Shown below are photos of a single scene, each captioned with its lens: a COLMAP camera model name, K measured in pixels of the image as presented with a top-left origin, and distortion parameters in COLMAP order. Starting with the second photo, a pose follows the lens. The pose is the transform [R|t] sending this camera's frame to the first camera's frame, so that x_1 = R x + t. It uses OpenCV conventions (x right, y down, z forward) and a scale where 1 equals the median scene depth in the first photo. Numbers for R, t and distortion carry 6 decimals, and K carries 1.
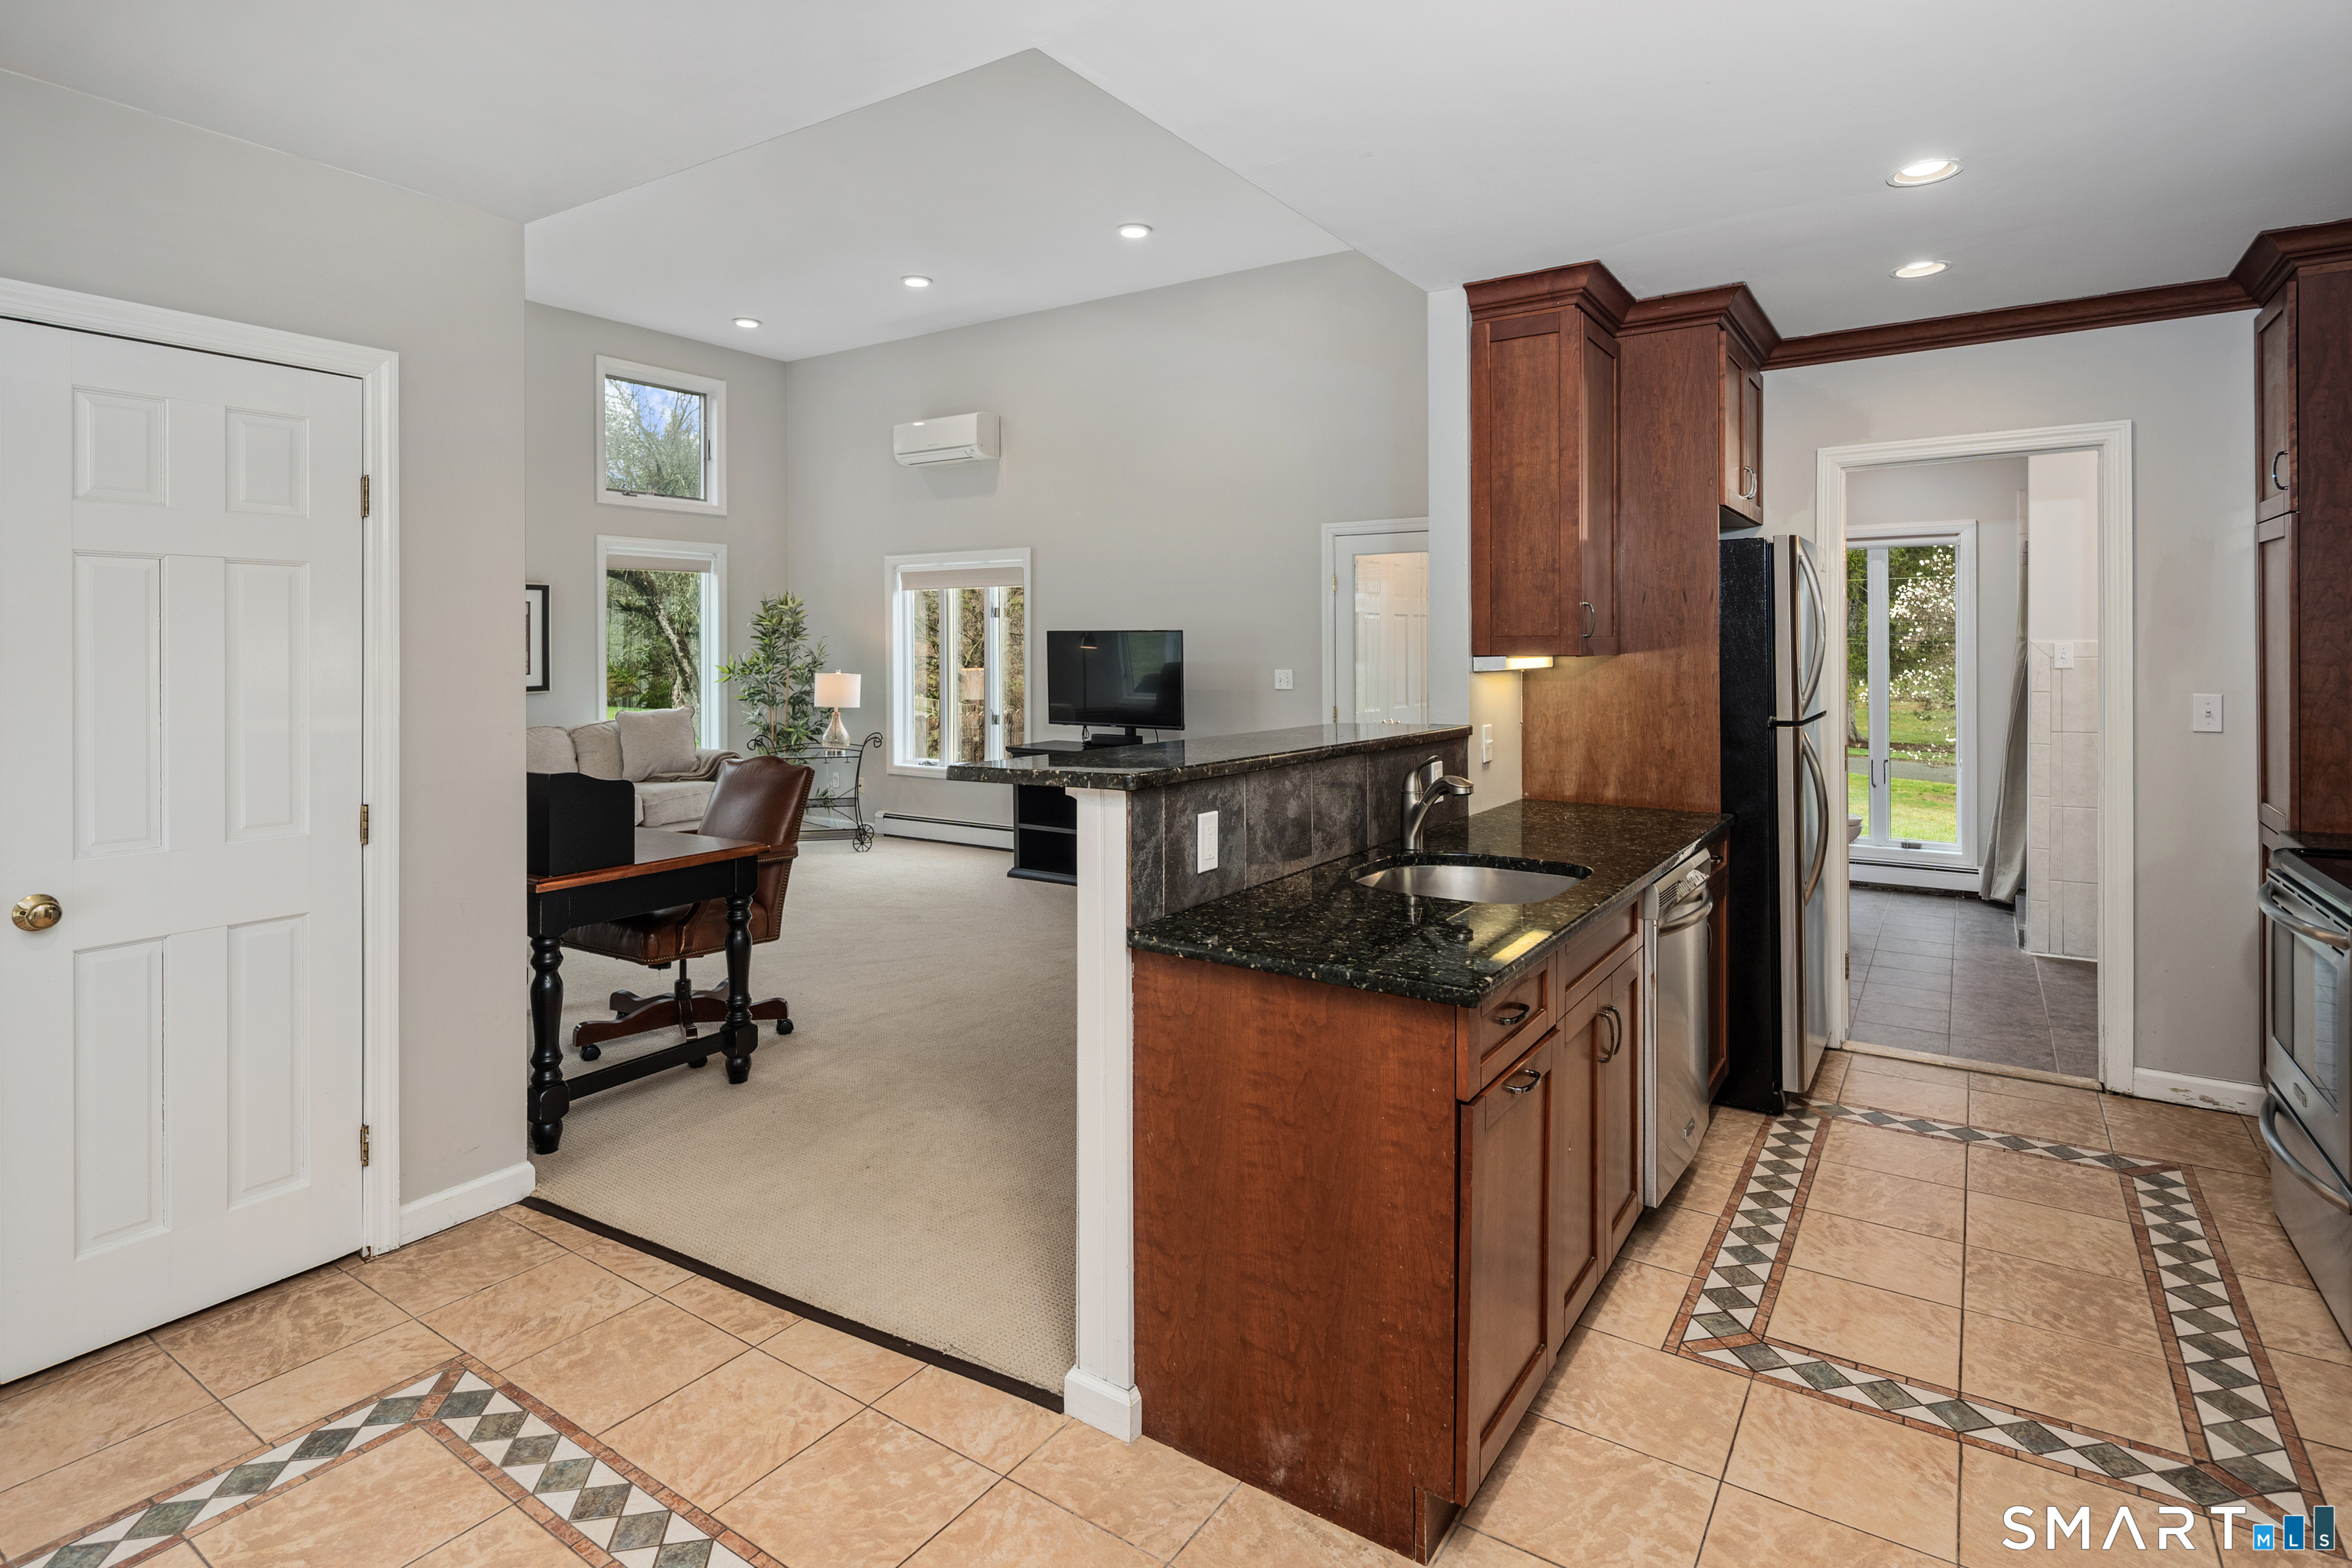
lens RADIAL K [[1167.5, 0, 1193.0], [0, 1167.5, 661.3], [0, 0, 1]] dist [0.002365, -0.000409]
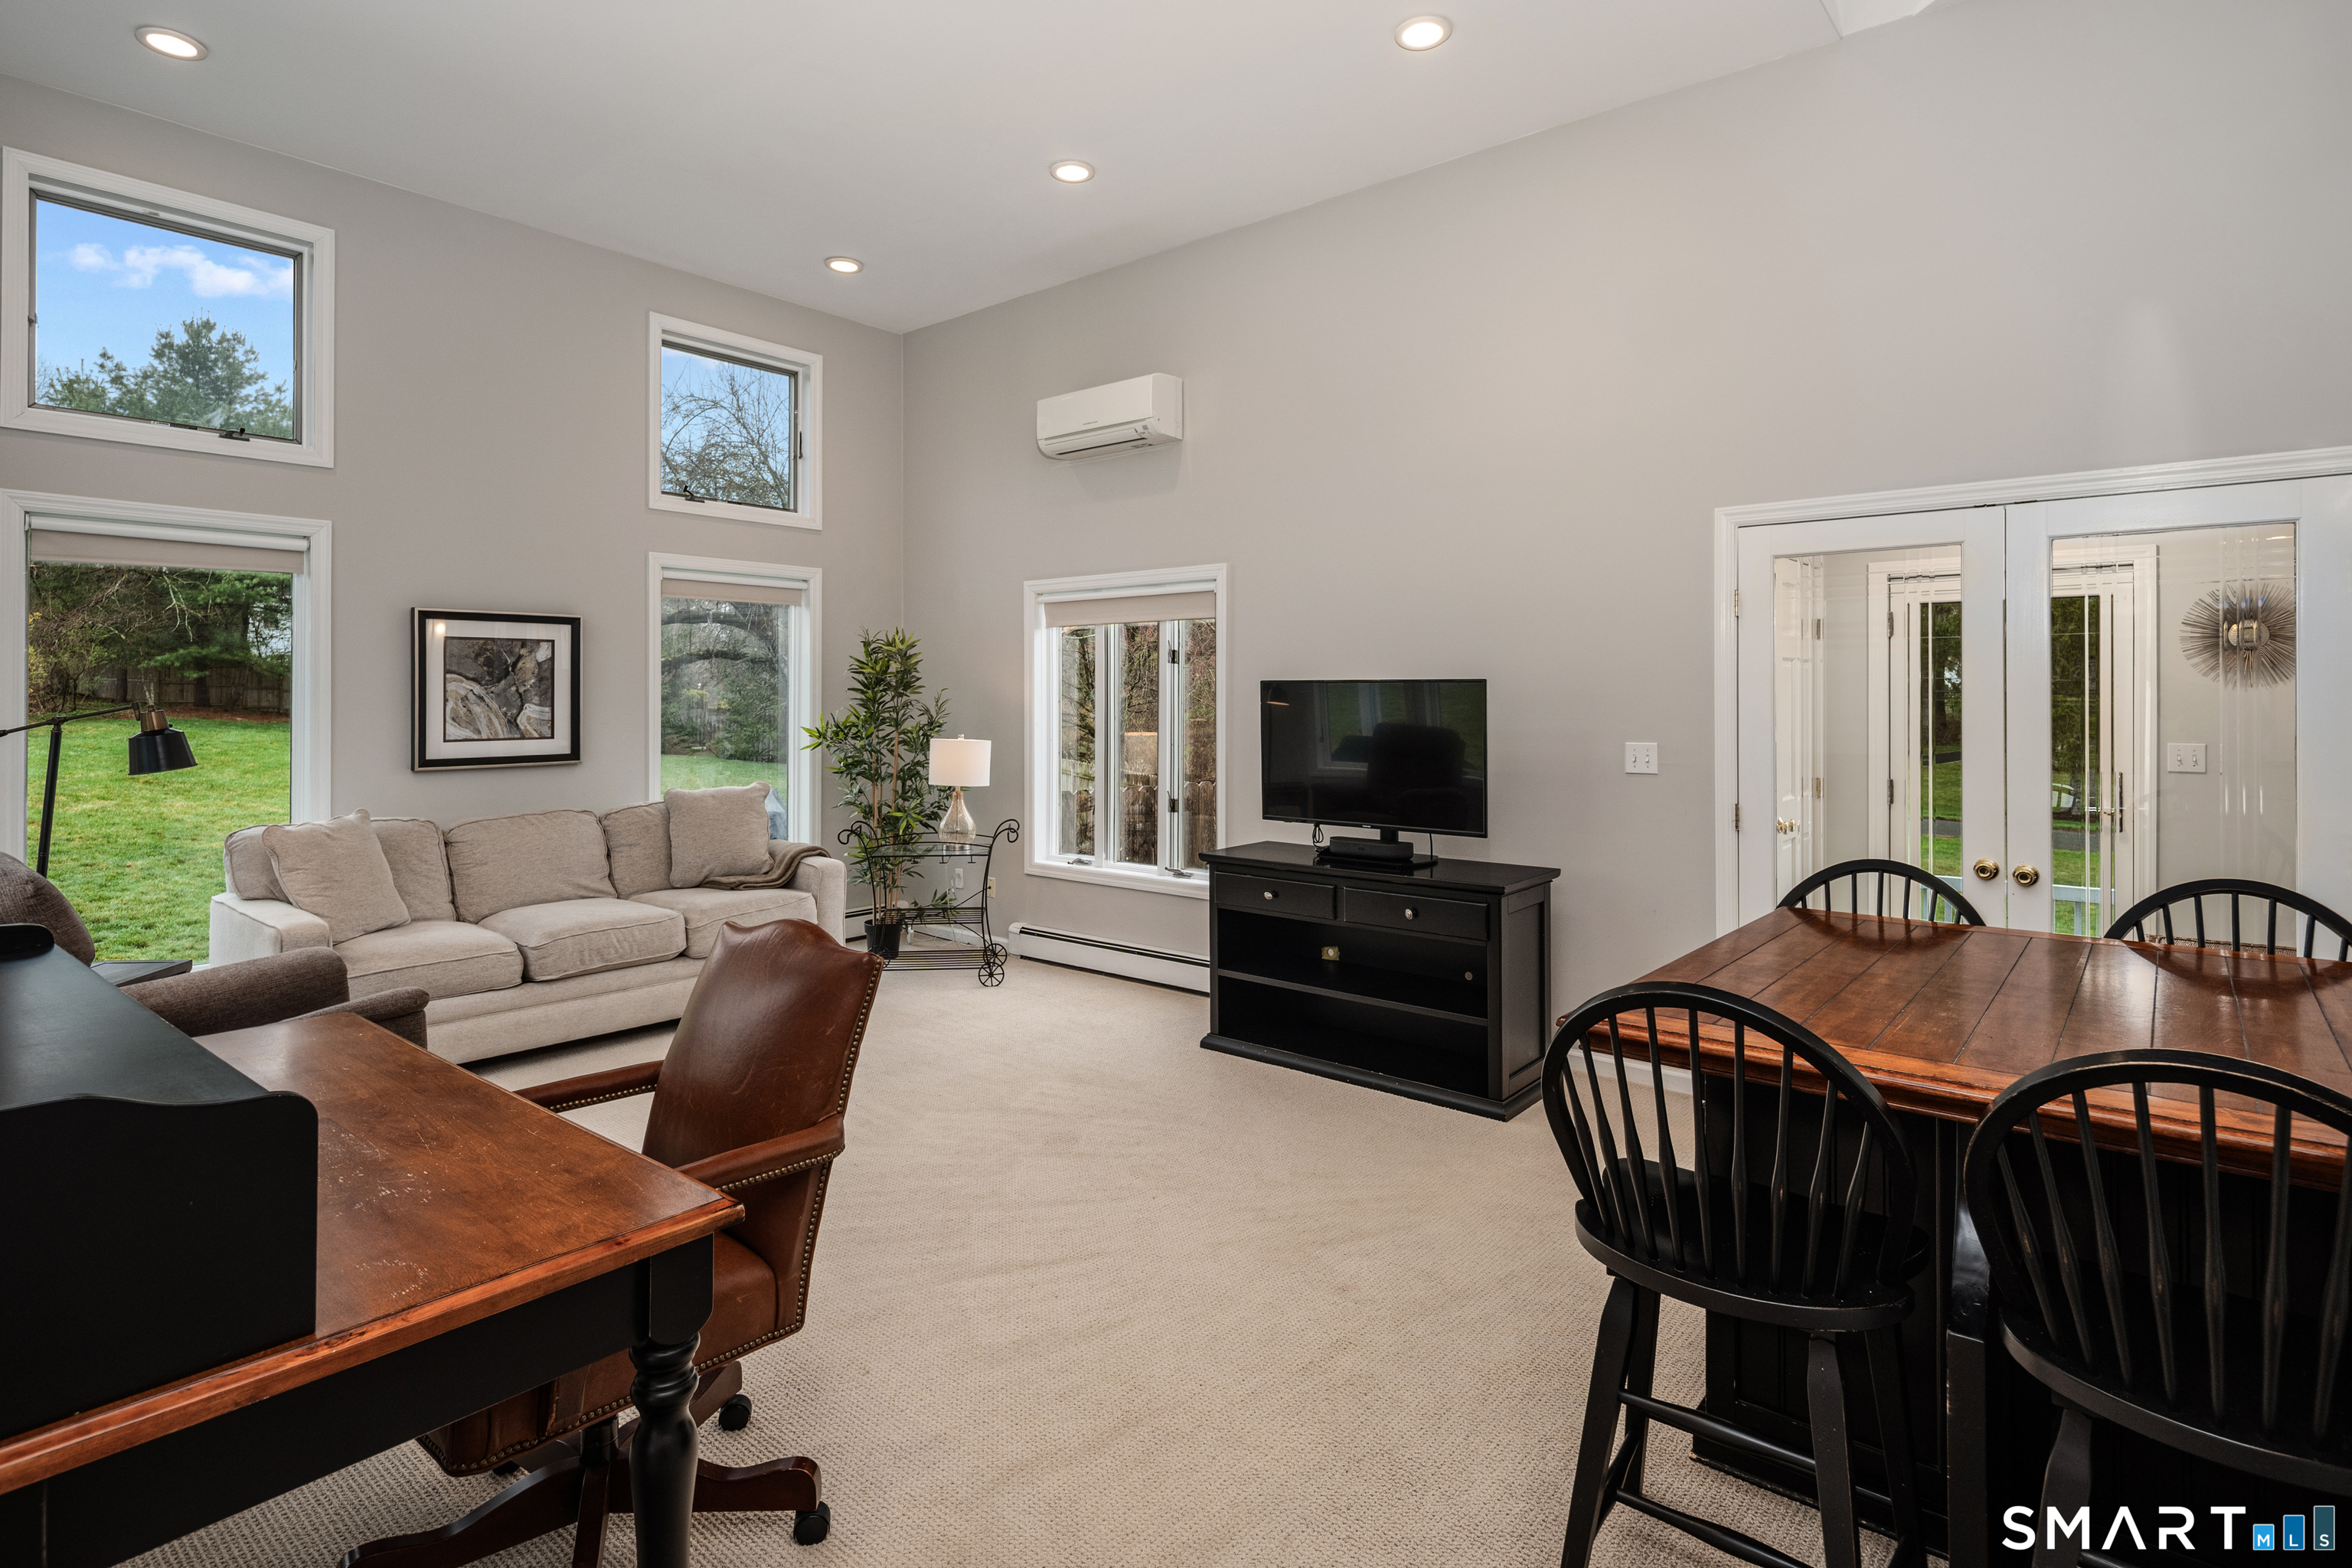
lens RADIAL K [[1167.5, 0, 1203.7], [0, 1167.5, 703.0], [0, 0, 1]] dist [0.002365, -0.000409]
pose [[0.994642, 0.003549, -0.103323, -0.075031], [-0.004514, 0.999948, -0.009099, -0.005977], [0.103285, 0.009517, 0.994606, 0.280895]]
